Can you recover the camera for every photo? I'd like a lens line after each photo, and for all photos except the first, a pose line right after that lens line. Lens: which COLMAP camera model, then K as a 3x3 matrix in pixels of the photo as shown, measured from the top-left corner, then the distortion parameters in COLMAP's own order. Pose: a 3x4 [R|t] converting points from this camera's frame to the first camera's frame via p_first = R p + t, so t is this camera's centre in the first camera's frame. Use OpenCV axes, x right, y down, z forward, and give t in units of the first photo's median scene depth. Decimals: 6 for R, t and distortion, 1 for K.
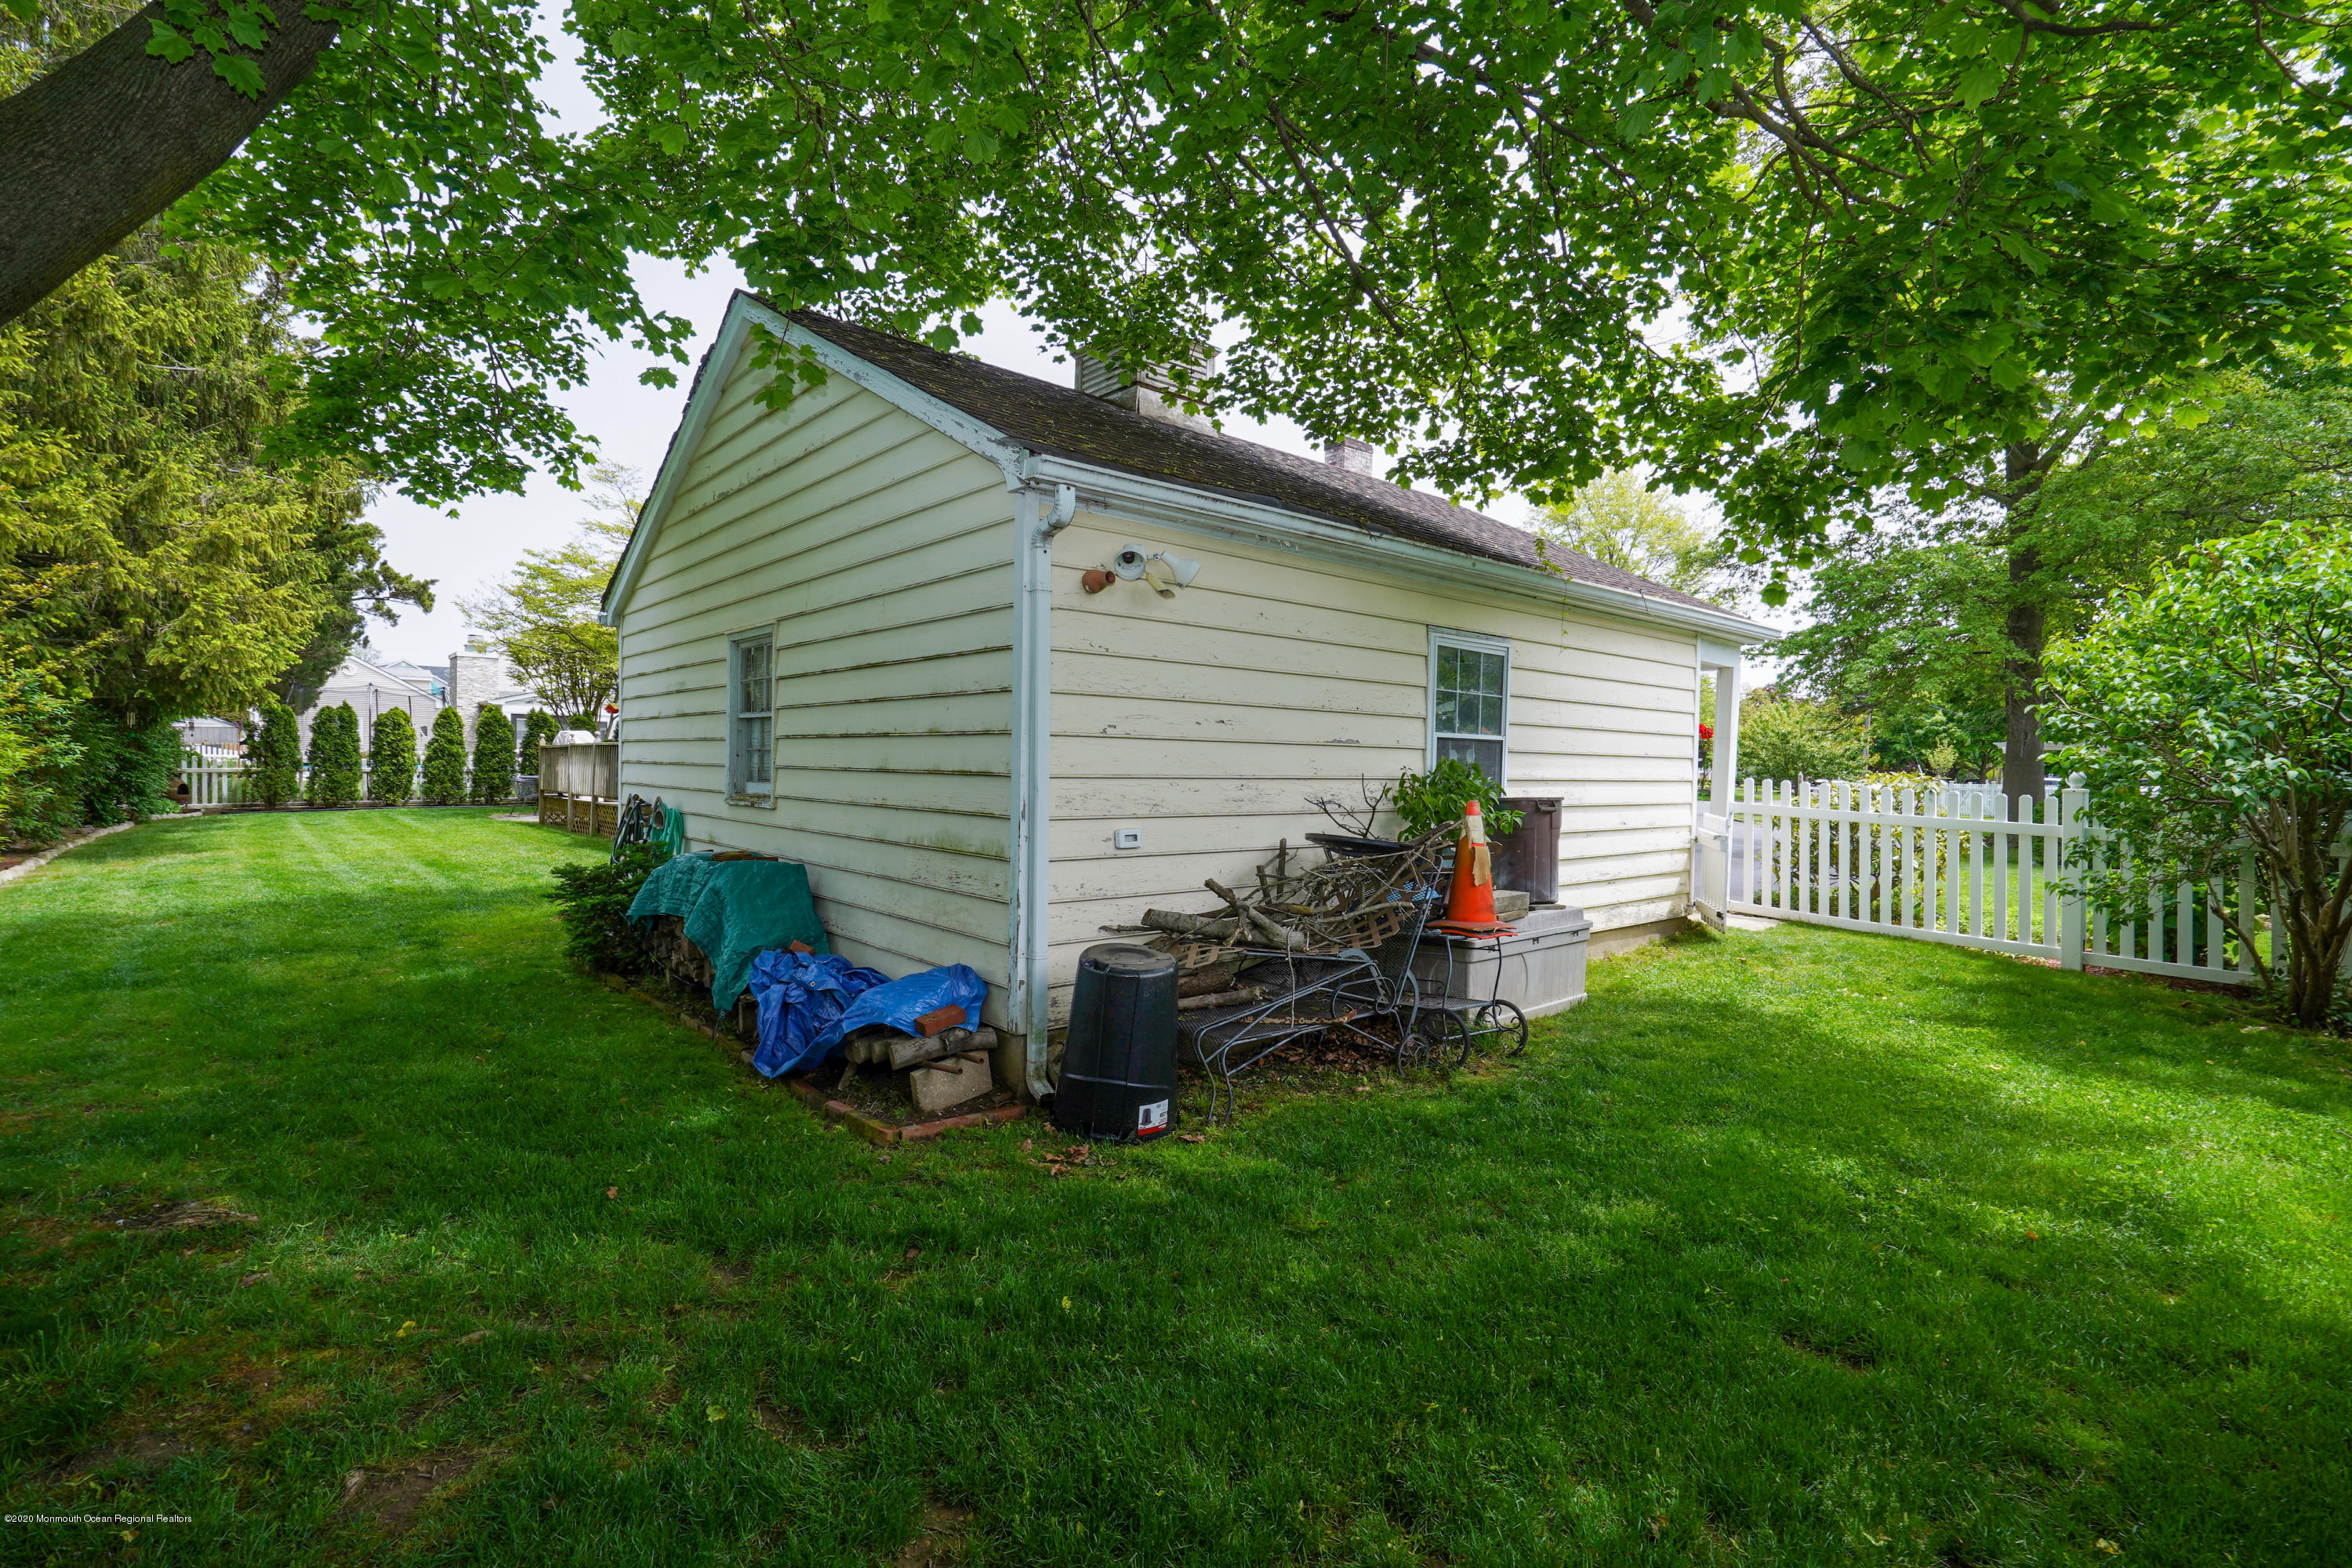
lens RADIAL K [[1081.6, 0, 1166.5], [0, 1081.6, 773.5], [0, 0, 1]] dist [0.002689, 0.000436]
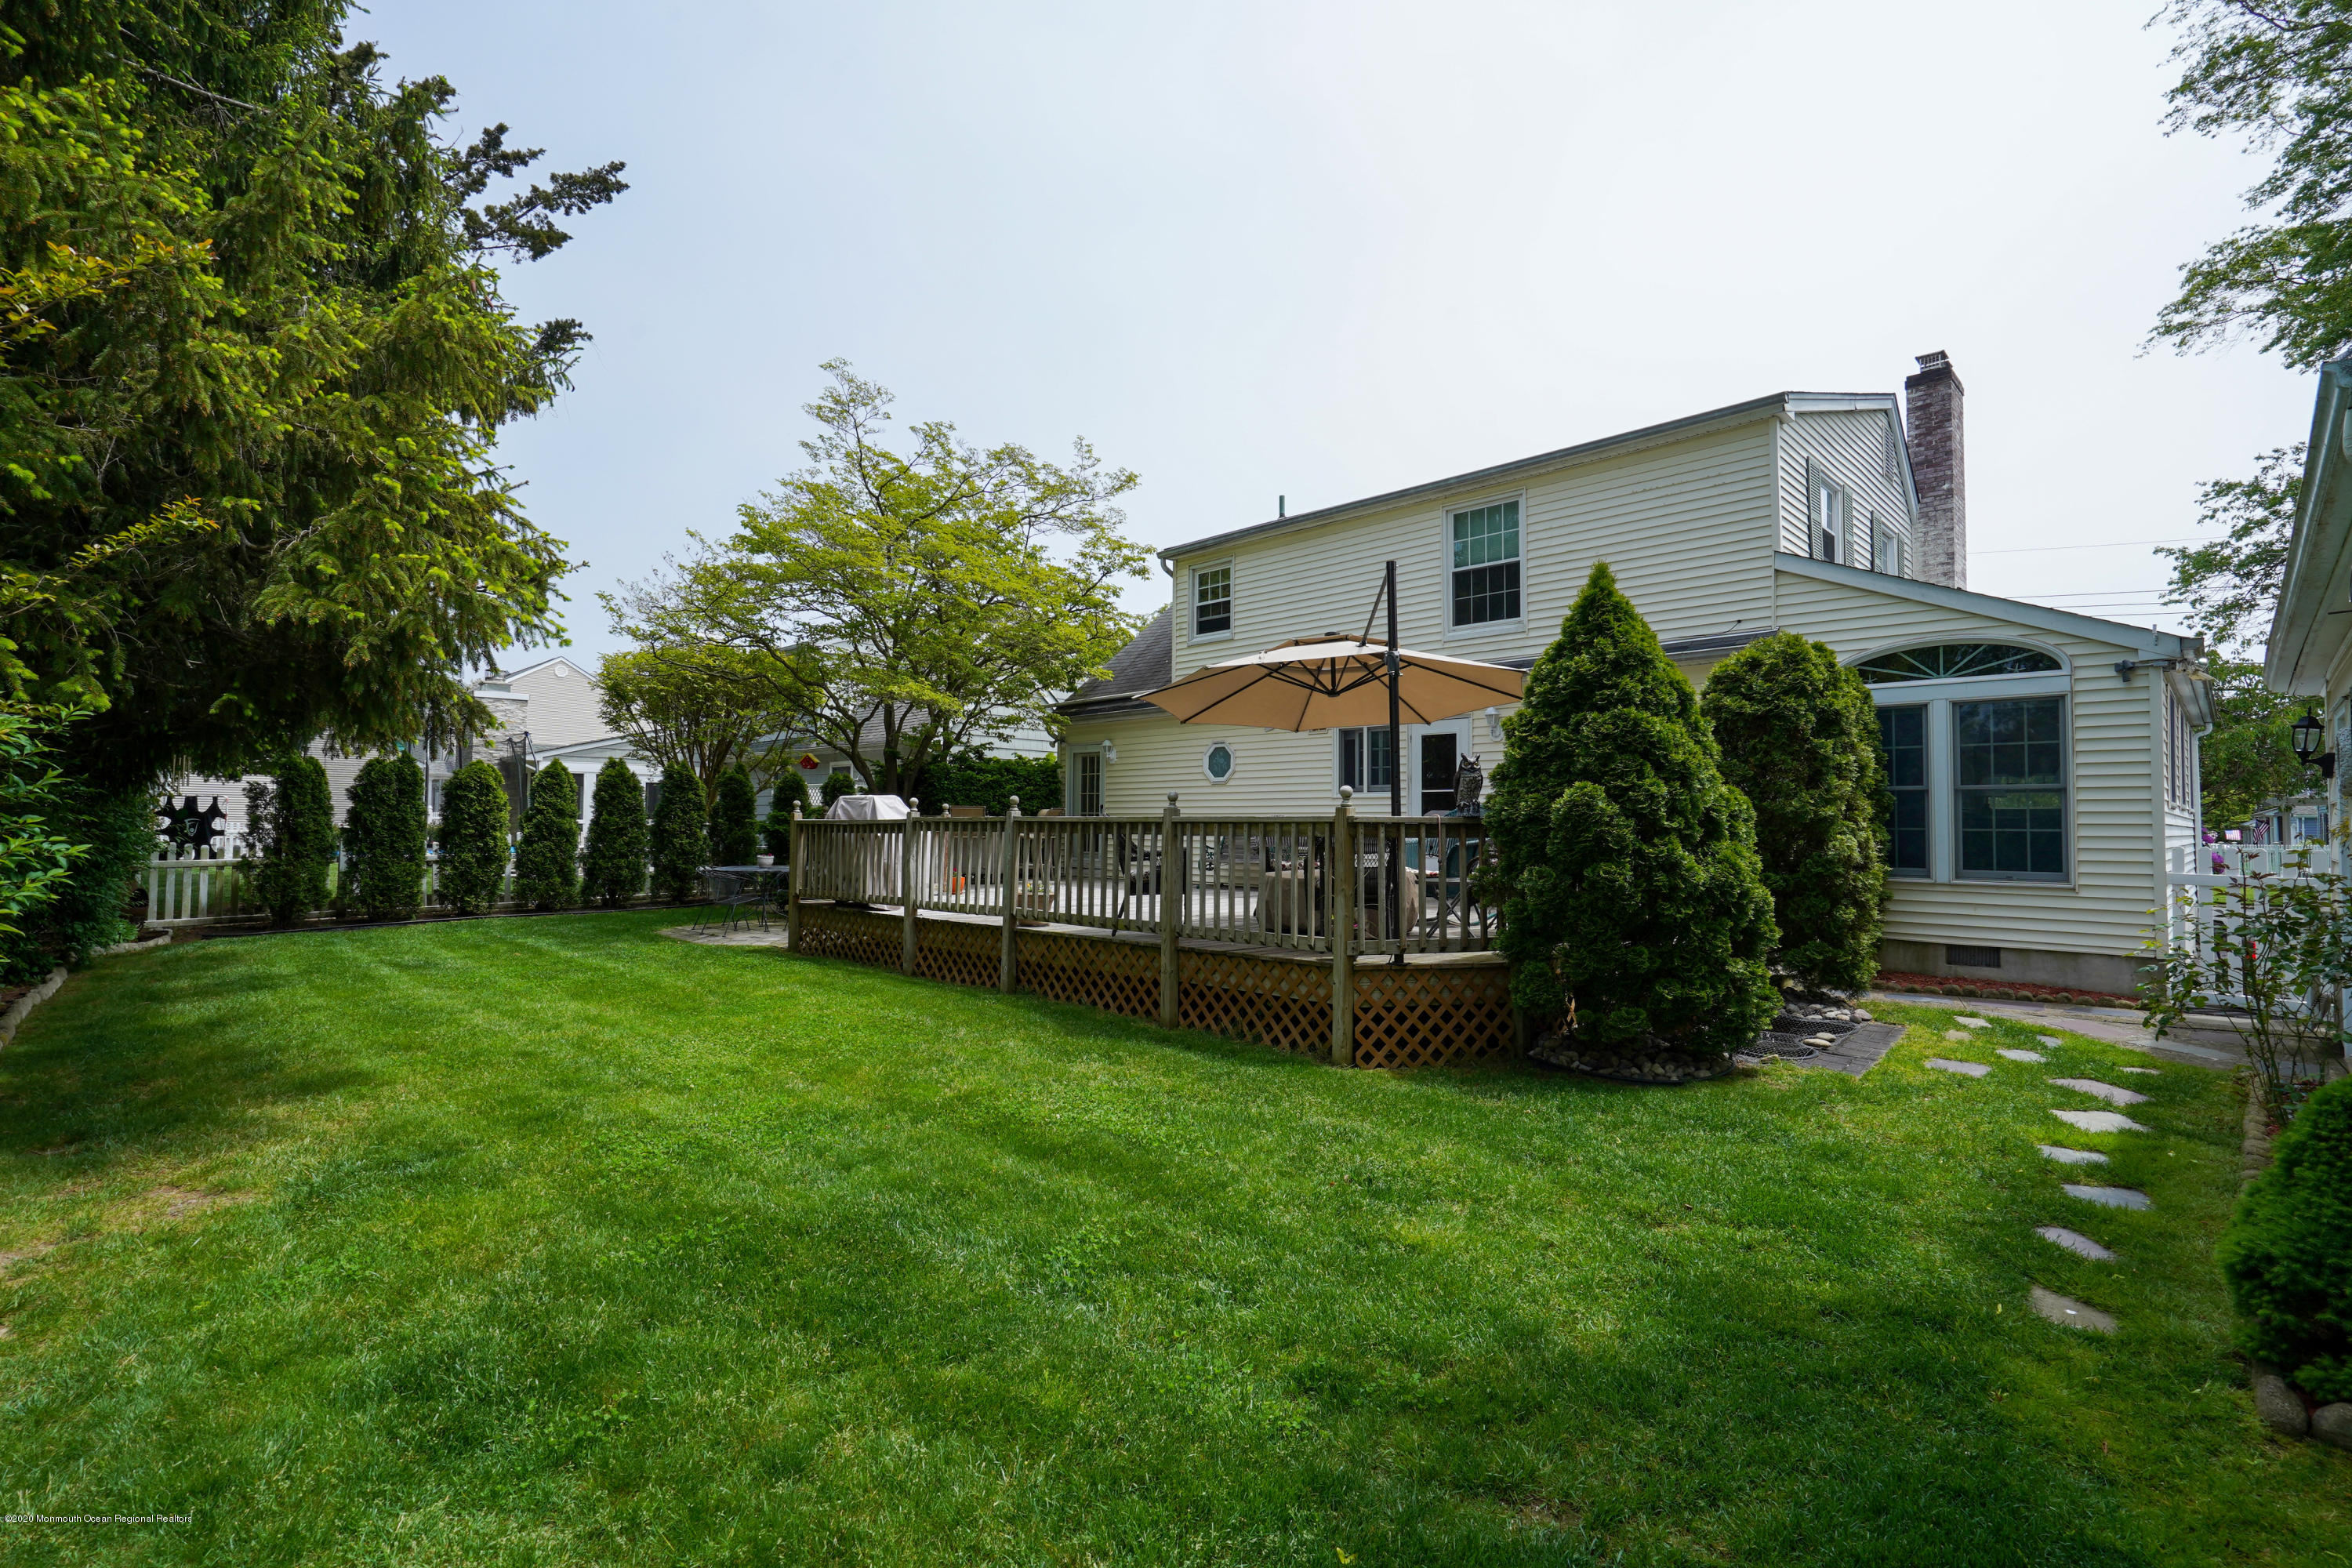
lens RADIAL K [[1081.6, 0, 1185.5], [0, 1081.6, 791.0], [0, 0, 1]] dist [0.002689, 0.000436]
pose [[0.995916, -0.001301, 0.090281, -0.387591], [0.005125, 0.999099, -0.042140, -0.014986], [-0.090144, 0.042430, 0.995024, 0.355210]]
